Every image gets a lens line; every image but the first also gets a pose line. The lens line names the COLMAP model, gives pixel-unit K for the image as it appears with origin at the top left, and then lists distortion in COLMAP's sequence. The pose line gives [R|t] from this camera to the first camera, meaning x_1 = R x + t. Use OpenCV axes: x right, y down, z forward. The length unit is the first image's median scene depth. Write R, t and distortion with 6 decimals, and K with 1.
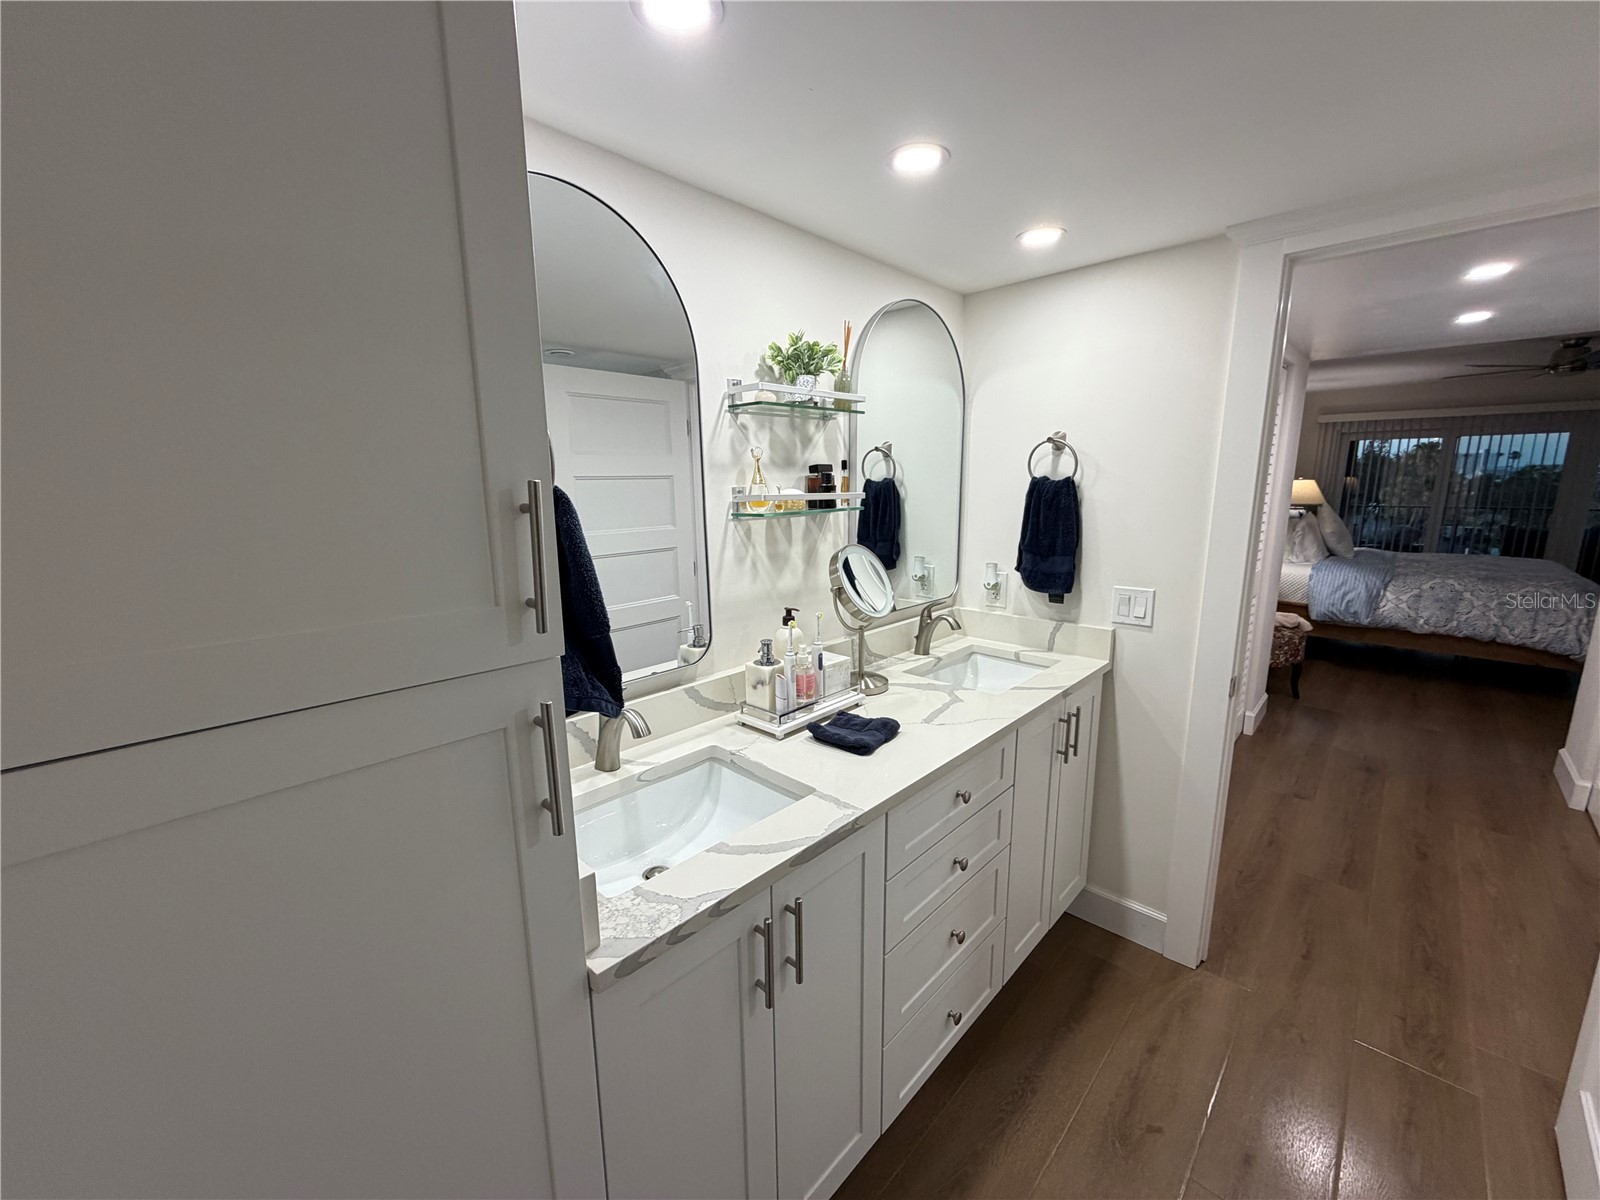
lens RADIAL K [[634.7, 0, 799.3], [0, 634.7, 600.8], [0, 0, 1]] dist [0.000588, 0.000384]
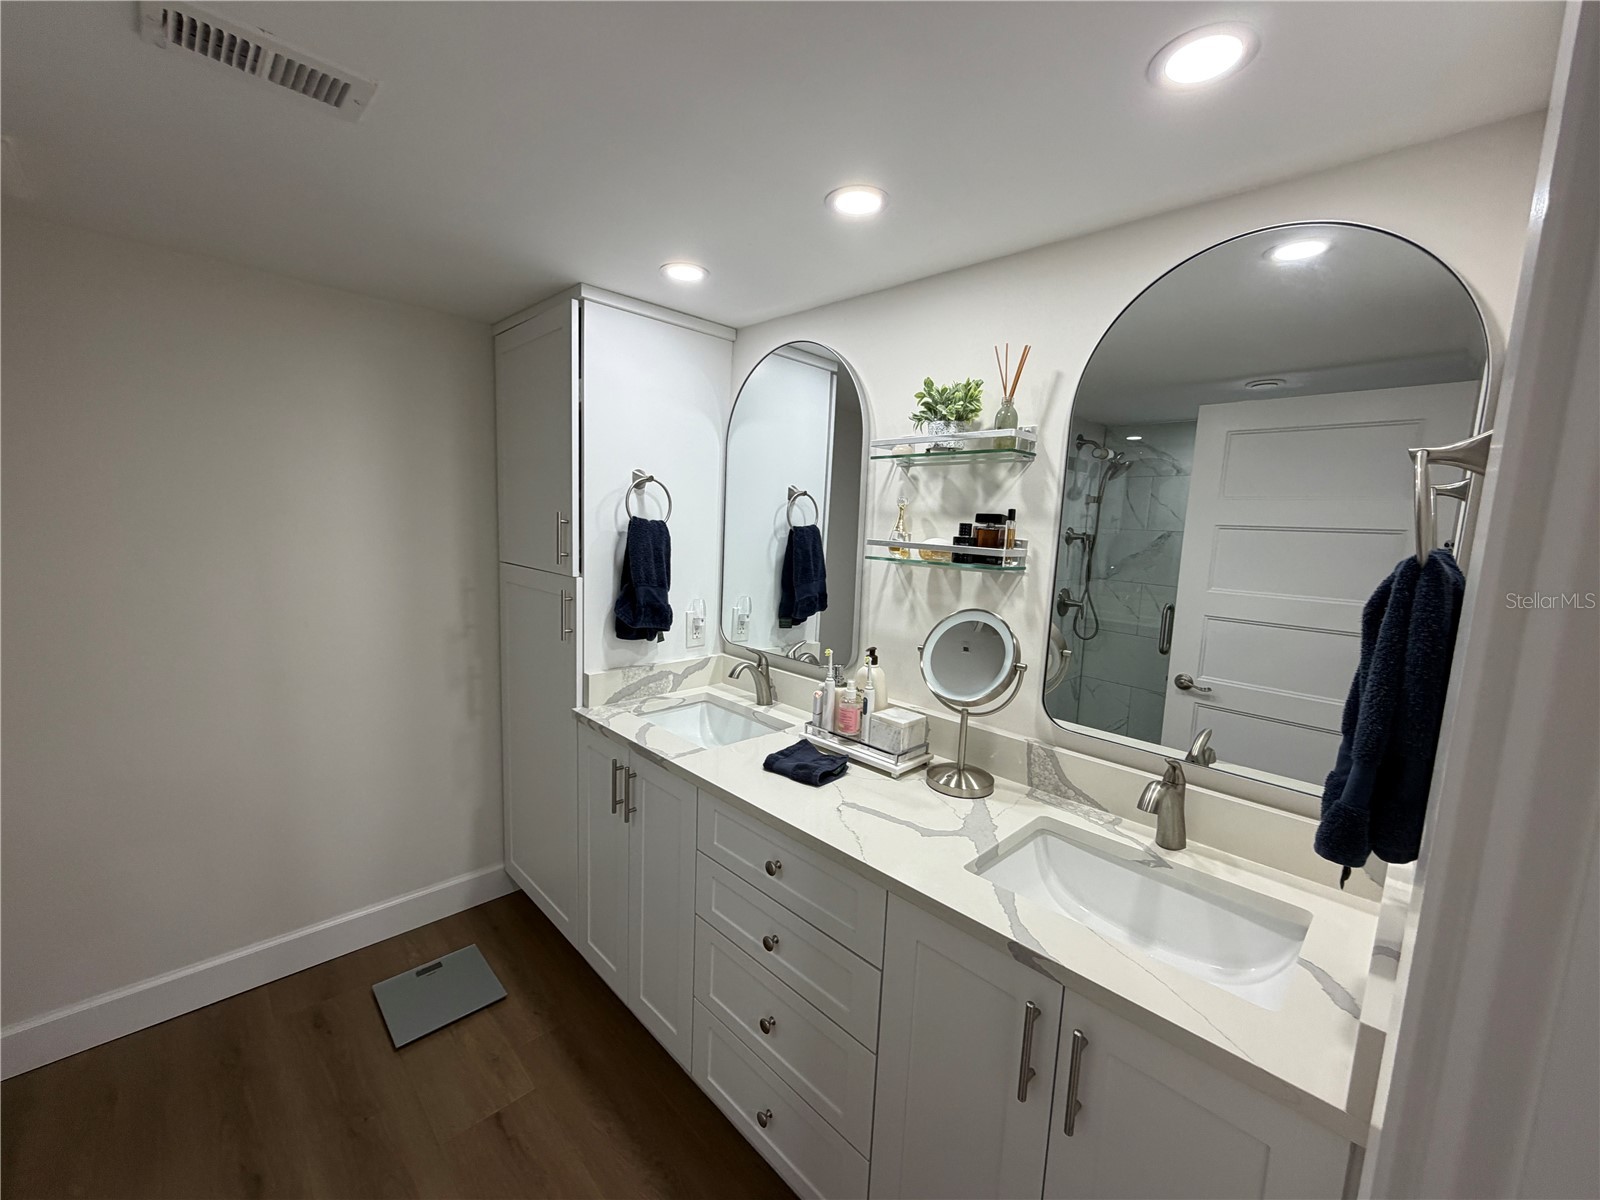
lens RADIAL K [[634.7, 0, 798.7], [0, 634.7, 601.2], [0, 0, 1]] dist [0.000588, 0.000384]
pose [[-0.020065, 0.140024, -0.989945, 1.201955], [-0.228699, 0.963249, 0.140883, -0.216593], [0.973290, 0.229226, 0.012695, 1.012120]]
